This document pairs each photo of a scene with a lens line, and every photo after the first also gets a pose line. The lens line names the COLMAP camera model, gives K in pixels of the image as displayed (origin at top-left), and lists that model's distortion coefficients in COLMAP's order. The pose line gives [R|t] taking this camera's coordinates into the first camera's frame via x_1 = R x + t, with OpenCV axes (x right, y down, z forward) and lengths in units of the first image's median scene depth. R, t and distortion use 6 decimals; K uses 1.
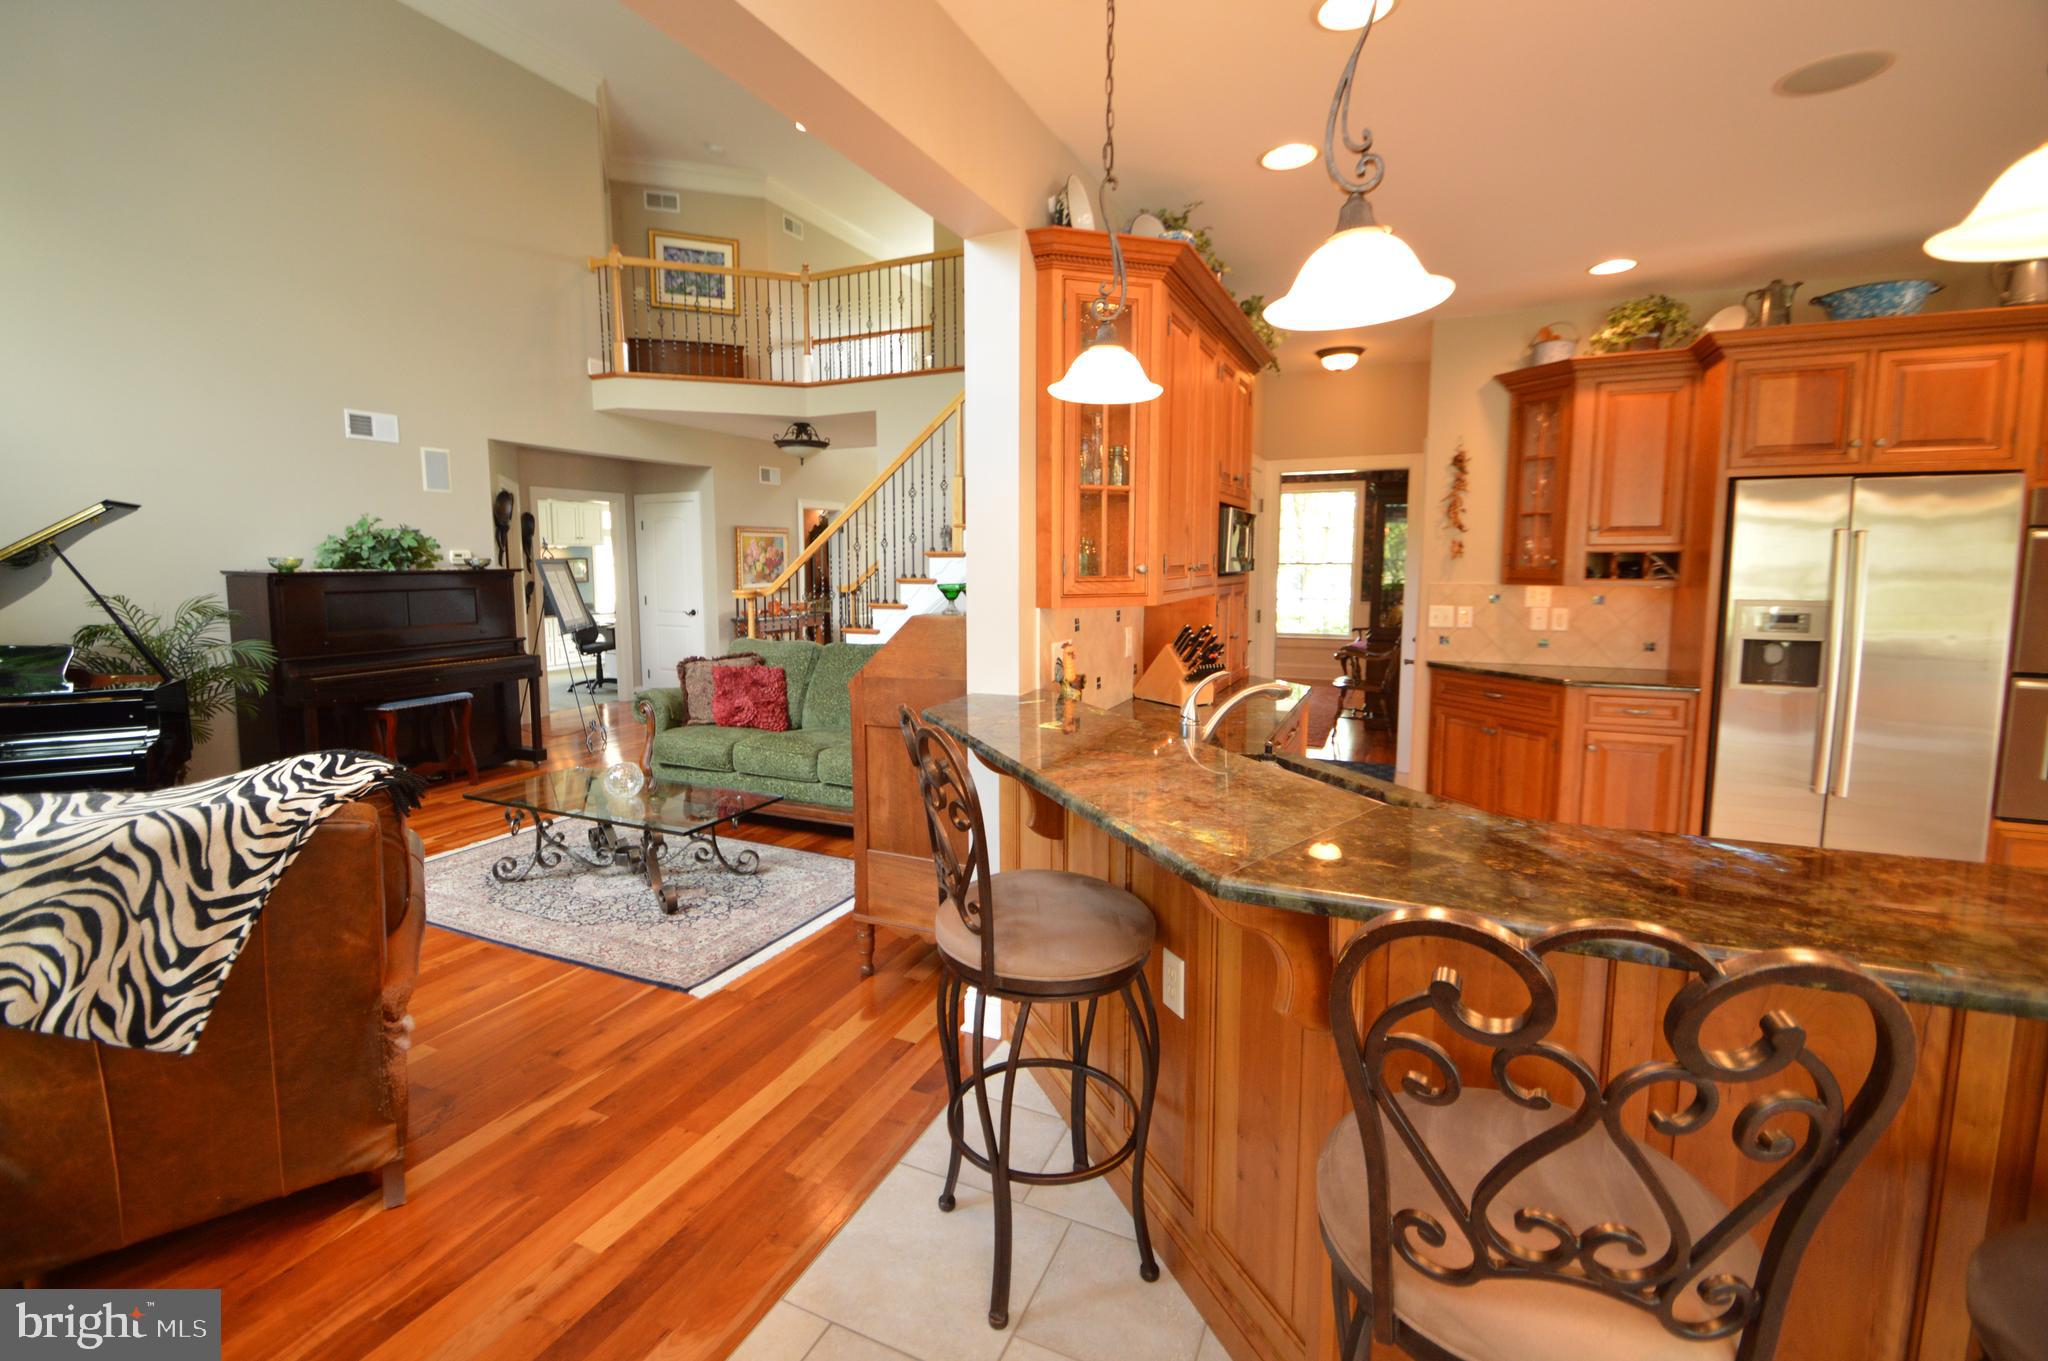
lens RADIAL K [[904.0, 0, 1019.7], [0, 904.0, 667.8], [0, 0, 1]] dist [0.014345, -0.015565]
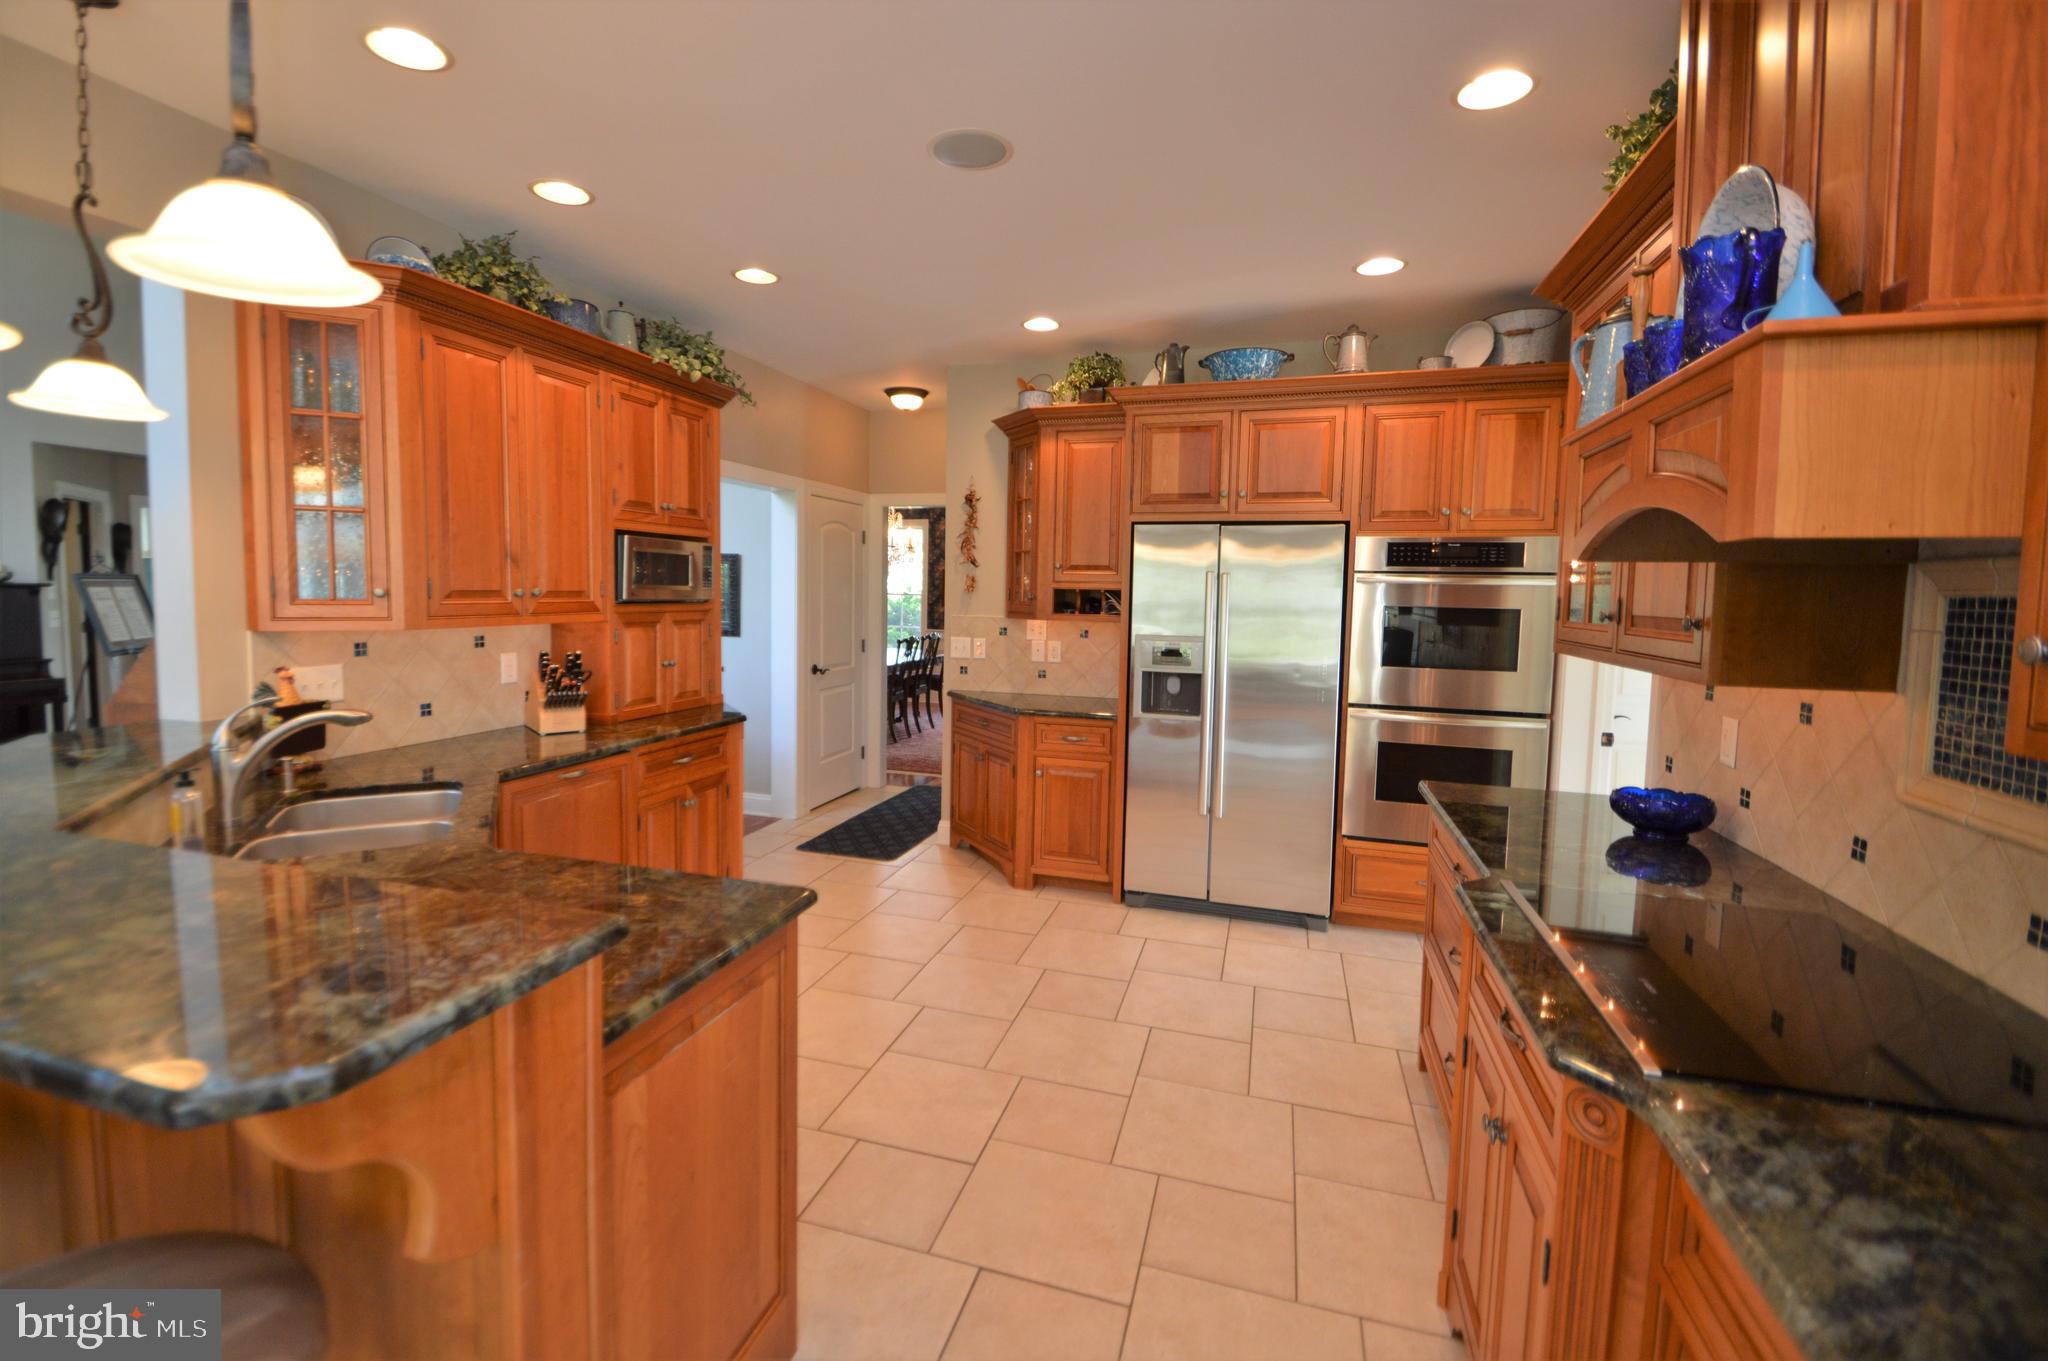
lens RADIAL K [[904.0, 0, 1013.1], [0, 904.0, 666.1], [0, 0, 1]] dist [0.014345, -0.015565]
pose [[0.992124, 0.010922, 0.124781, 0.511595], [-0.006714, 0.999396, -0.034093, -0.000164], [-0.125078, 0.032986, 0.991598, -0.048792]]
